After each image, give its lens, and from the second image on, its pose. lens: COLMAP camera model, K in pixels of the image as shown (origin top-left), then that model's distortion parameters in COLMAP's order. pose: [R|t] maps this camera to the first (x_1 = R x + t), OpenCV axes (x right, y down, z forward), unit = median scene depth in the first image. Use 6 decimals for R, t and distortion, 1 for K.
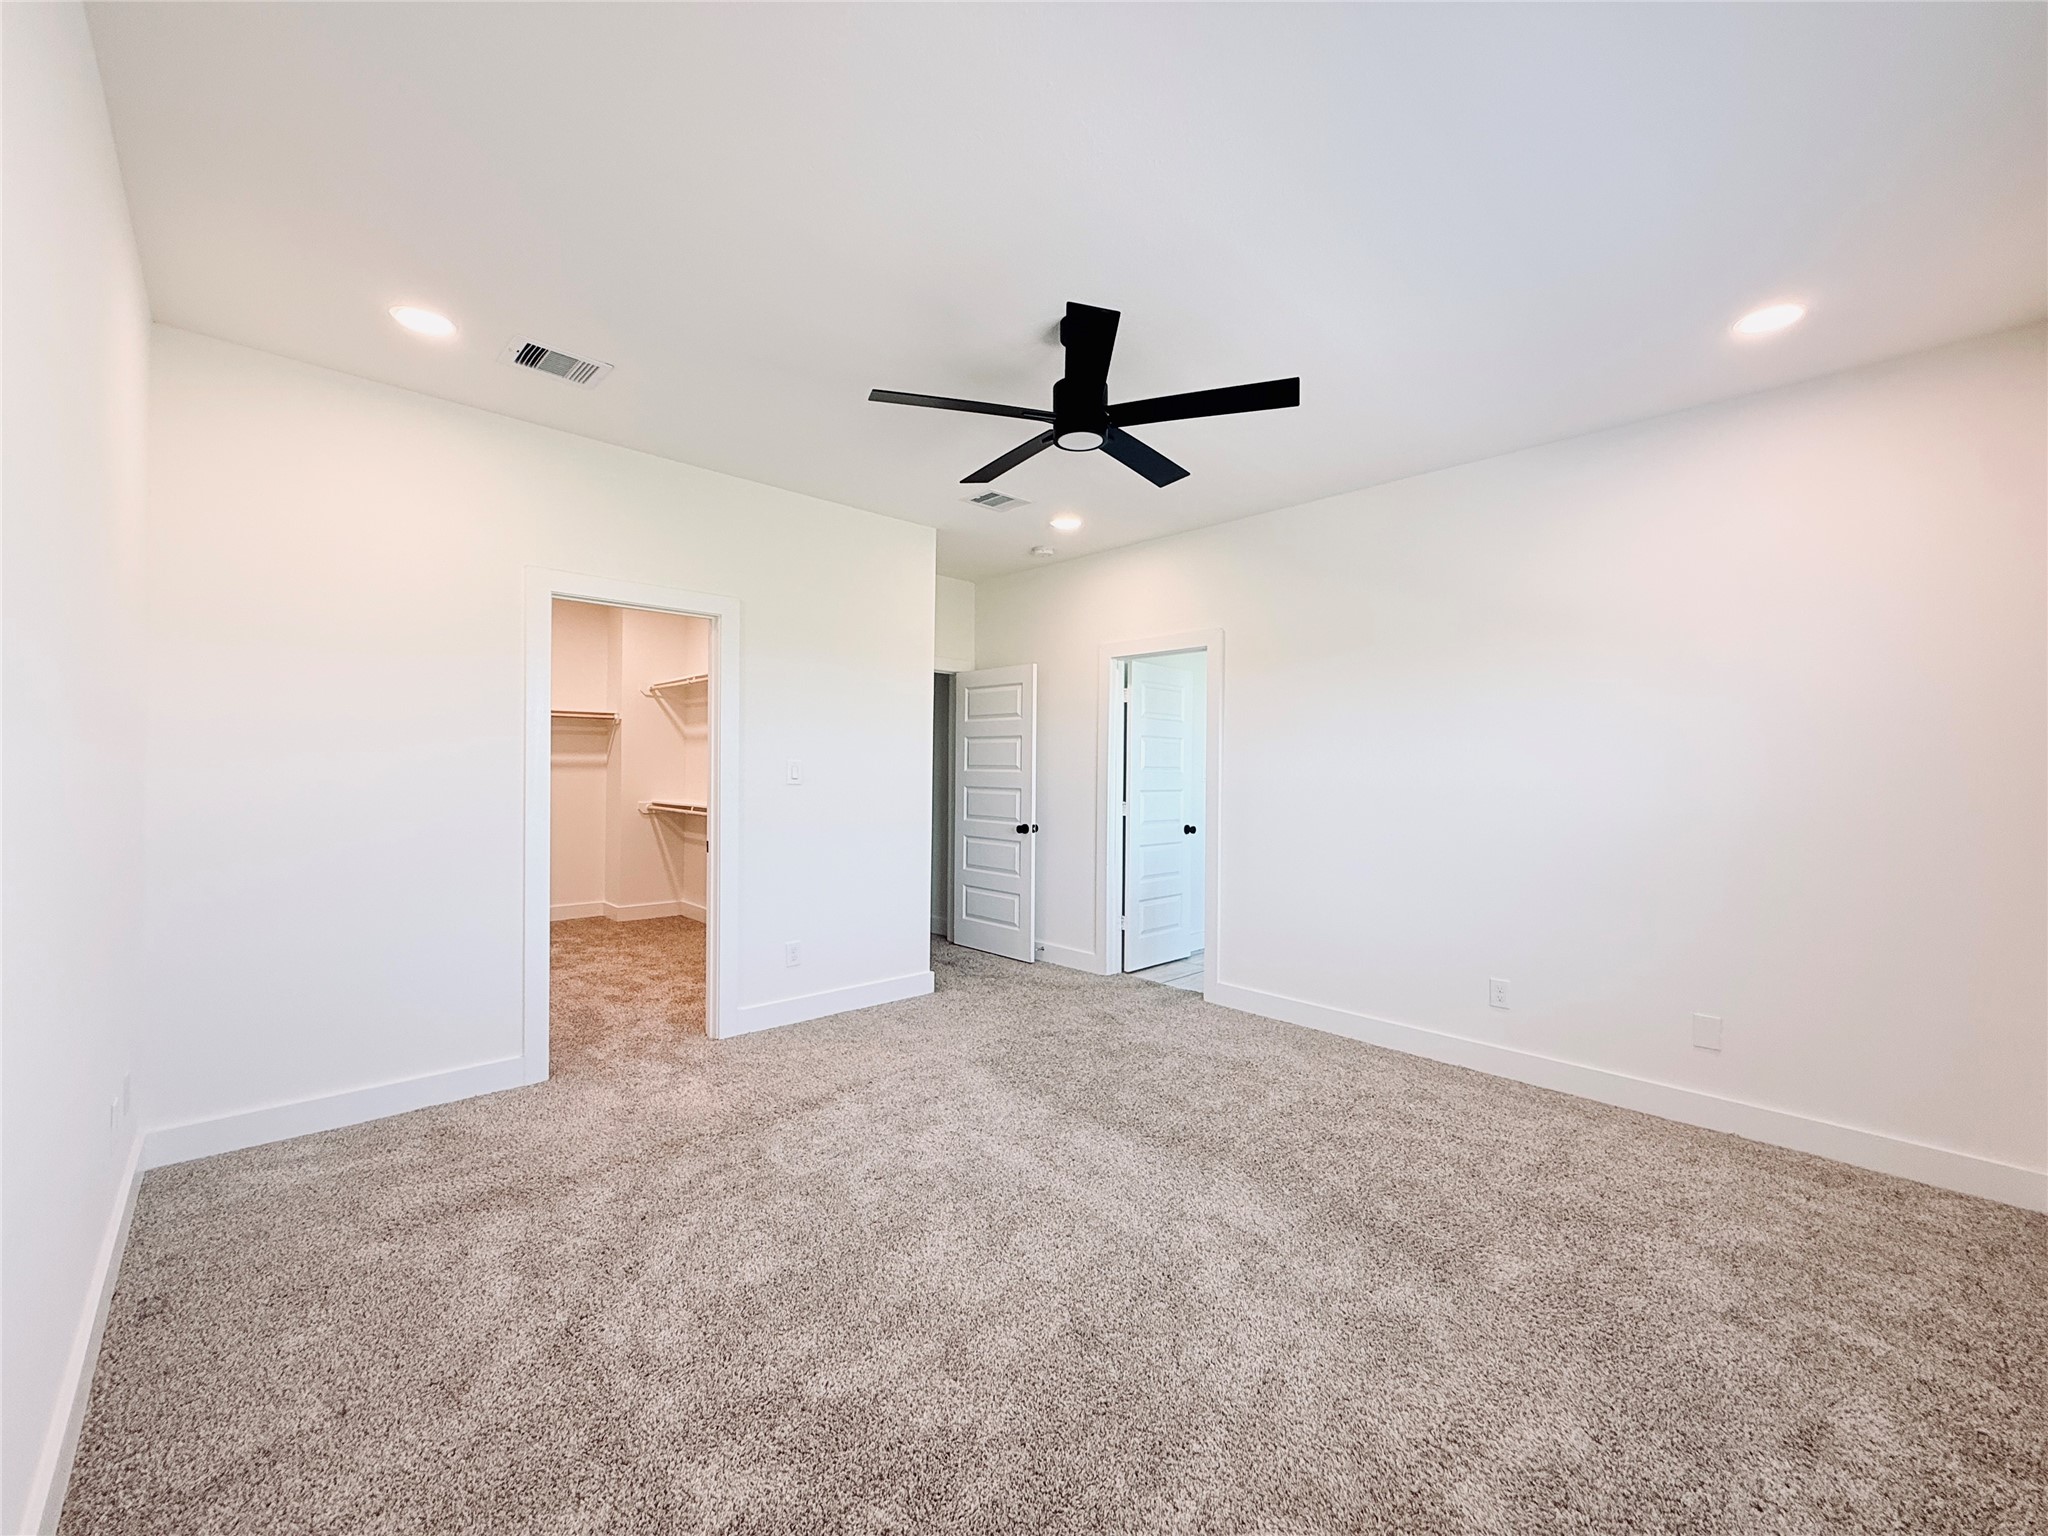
lens RADIAL K [[814.8, 0, 1023.4], [0, 814.8, 772.6], [0, 0, 1]] dist [-0.002231, 0.000680]
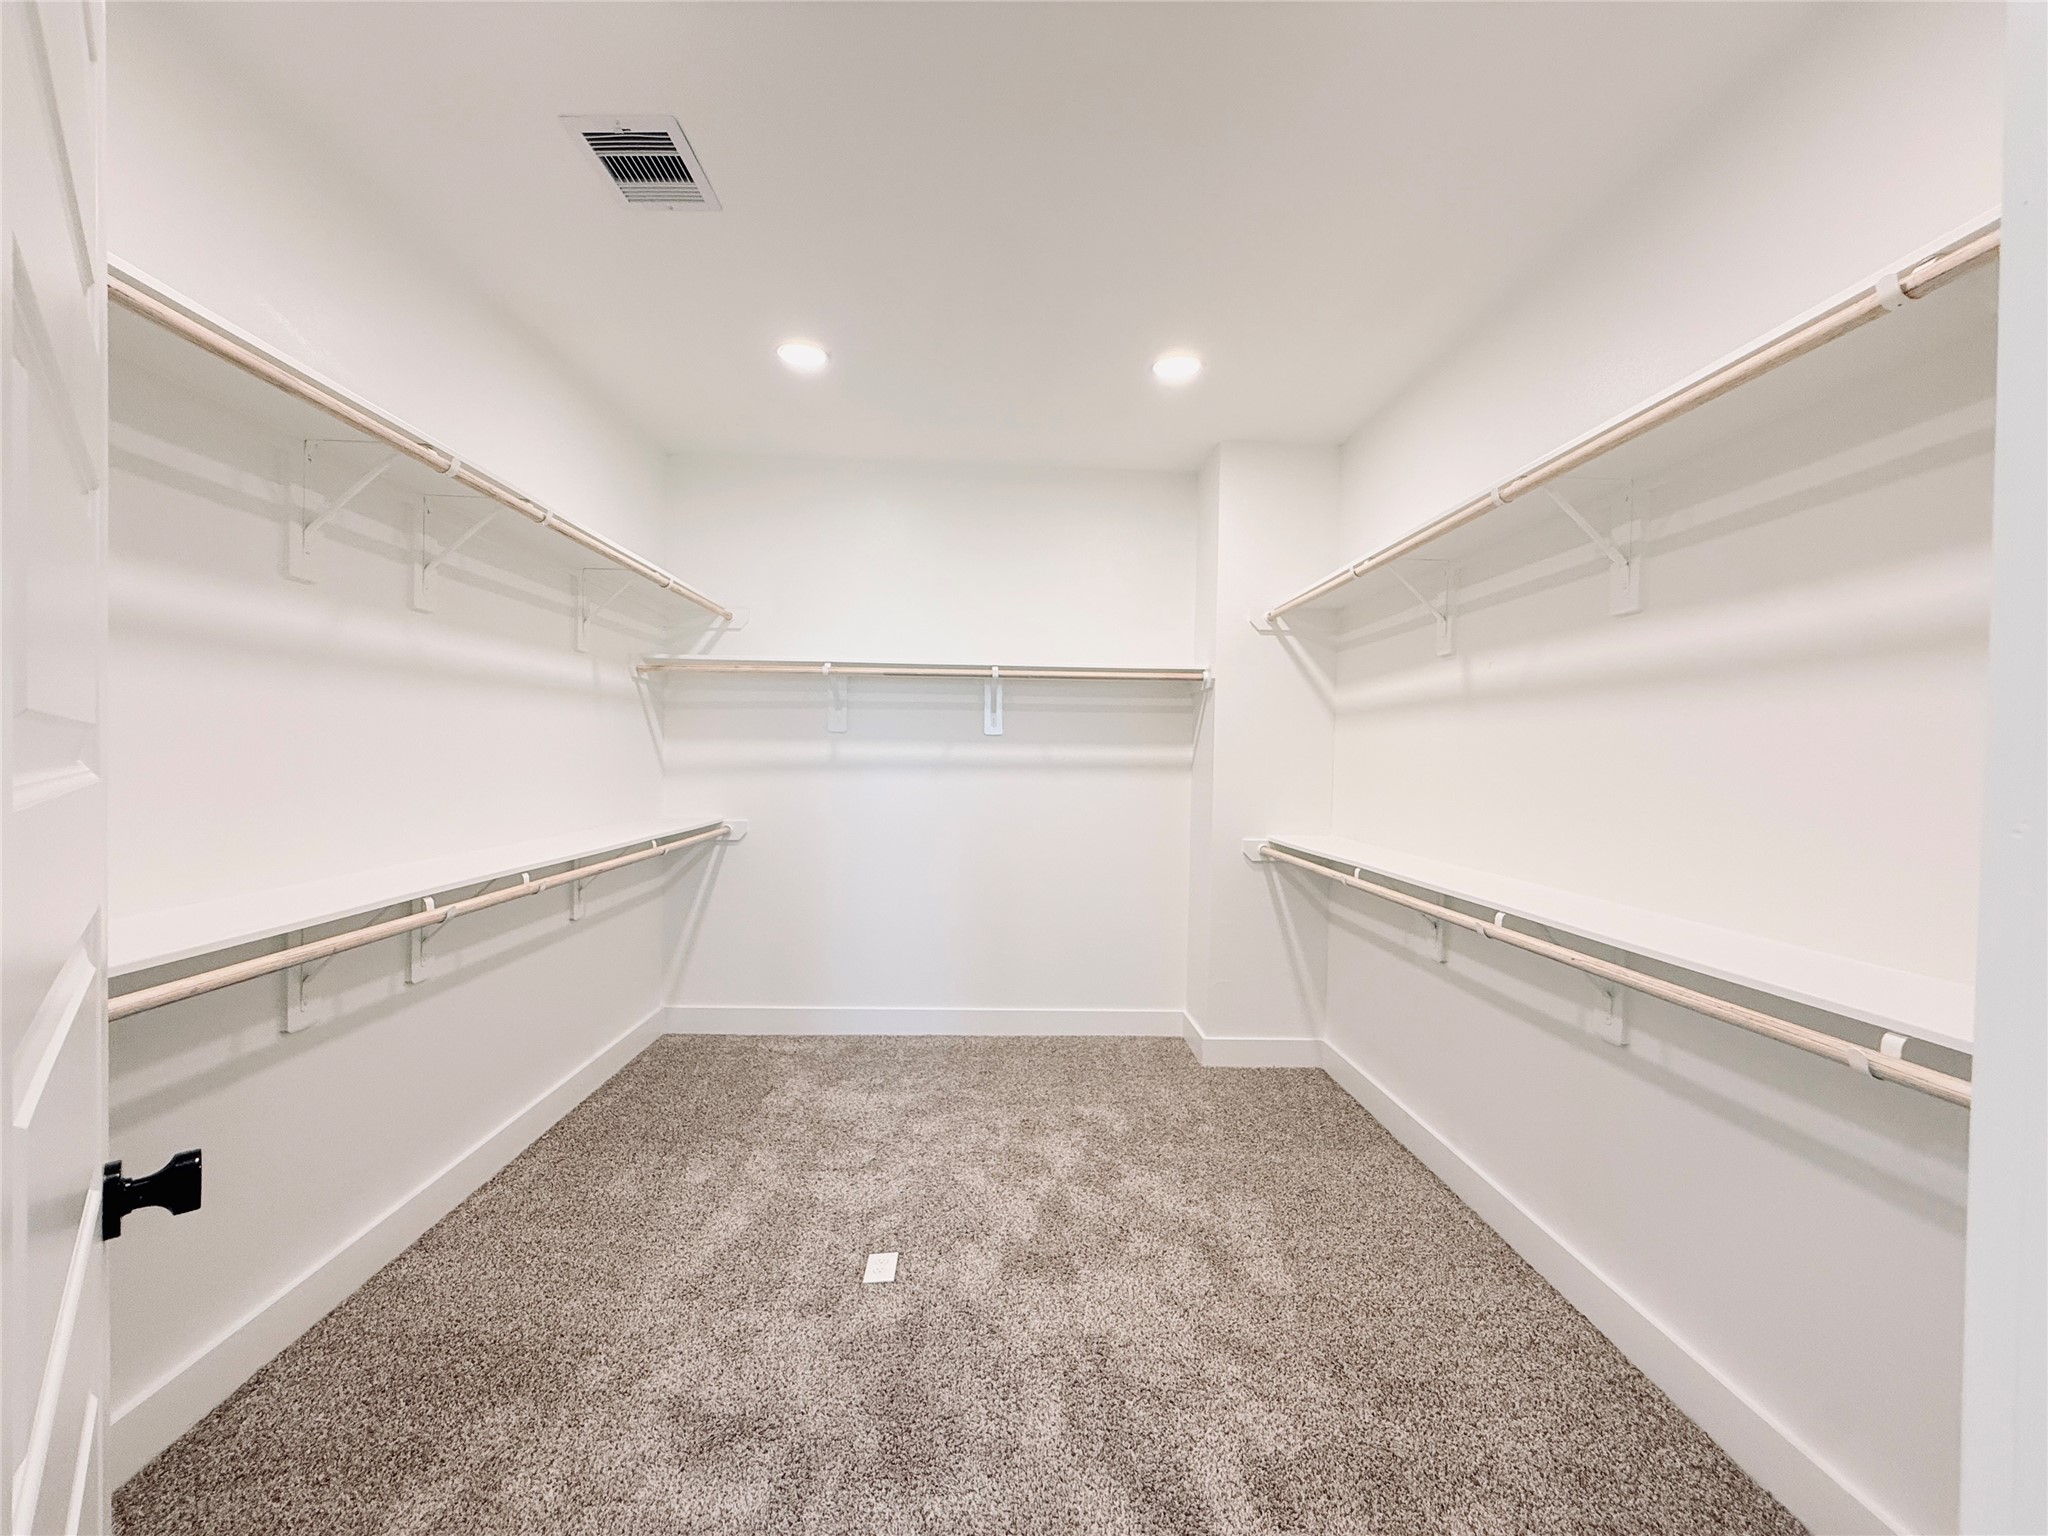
lens RADIAL K [[814.8, 0, 1023.4], [0, 814.8, 772.6], [0, 0, 1]] dist [-0.002231, 0.000680]
pose [[0.747093, 0.013594, -0.664580, -0.230012], [-0.010813, 0.999907, 0.008298, -0.008278], [0.664631, 0.000986, 0.747171, 0.511435]]
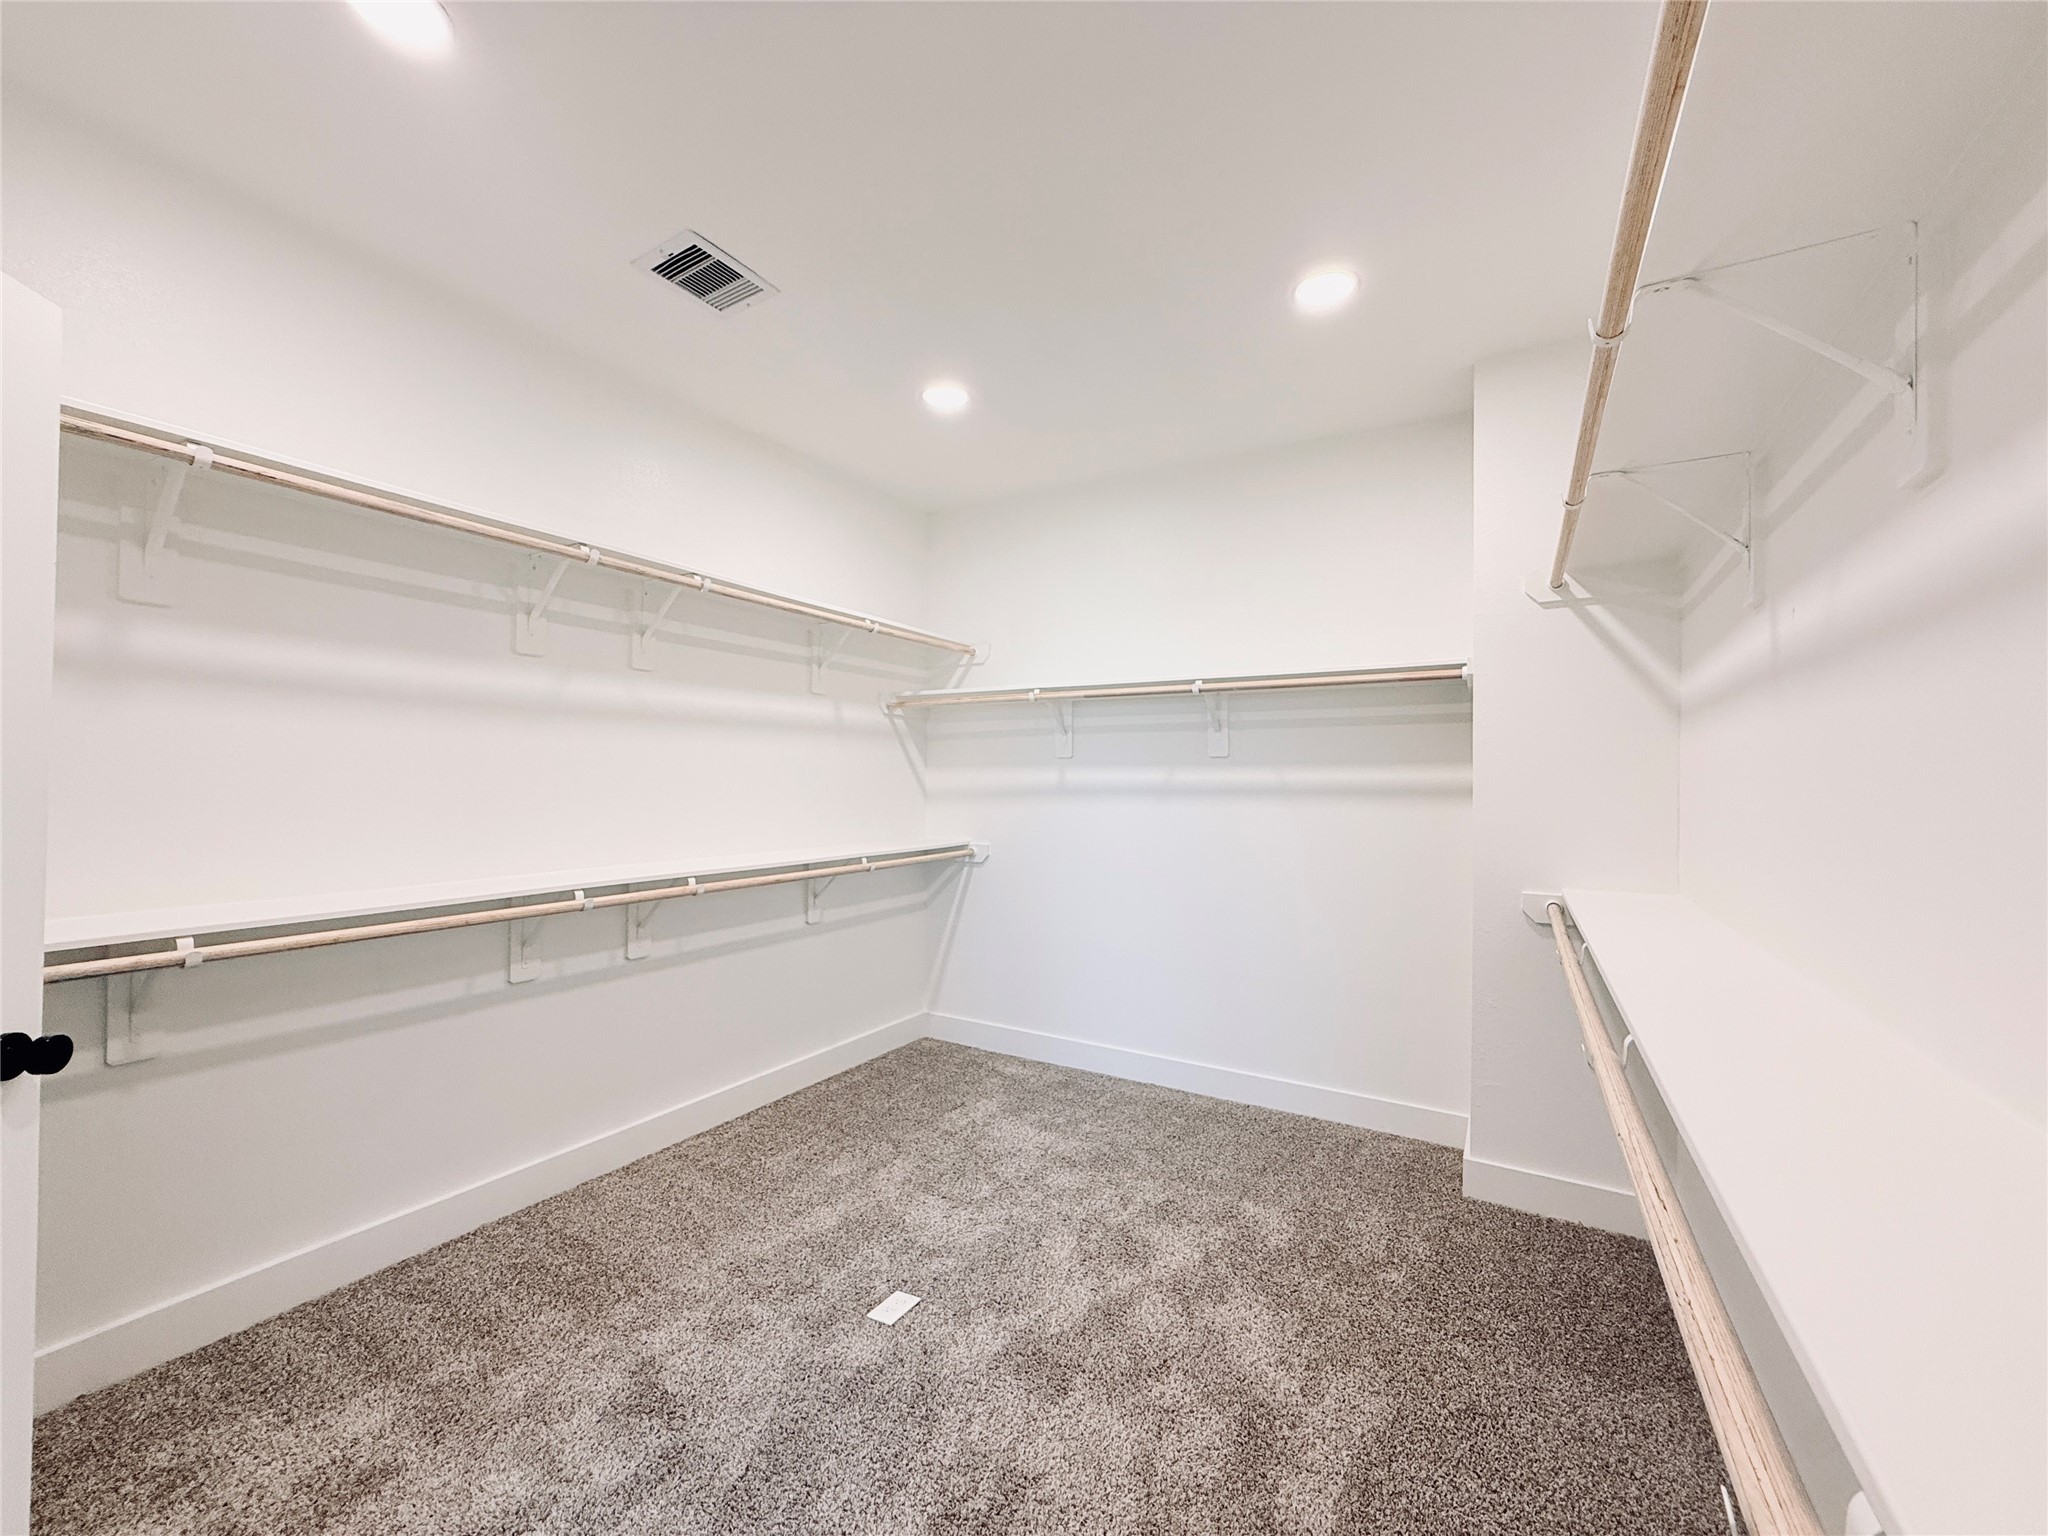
lens RADIAL K [[814.8, 0, 1023.4], [0, 814.8, 772.6], [0, 0, 1]] dist [-0.002231, 0.000680]
pose [[0.273388, -0.019744, -0.961701, -0.170921], [-0.010367, 0.999671, -0.023470, -0.006690], [0.961848, 0.016387, 0.273093, 0.663992]]
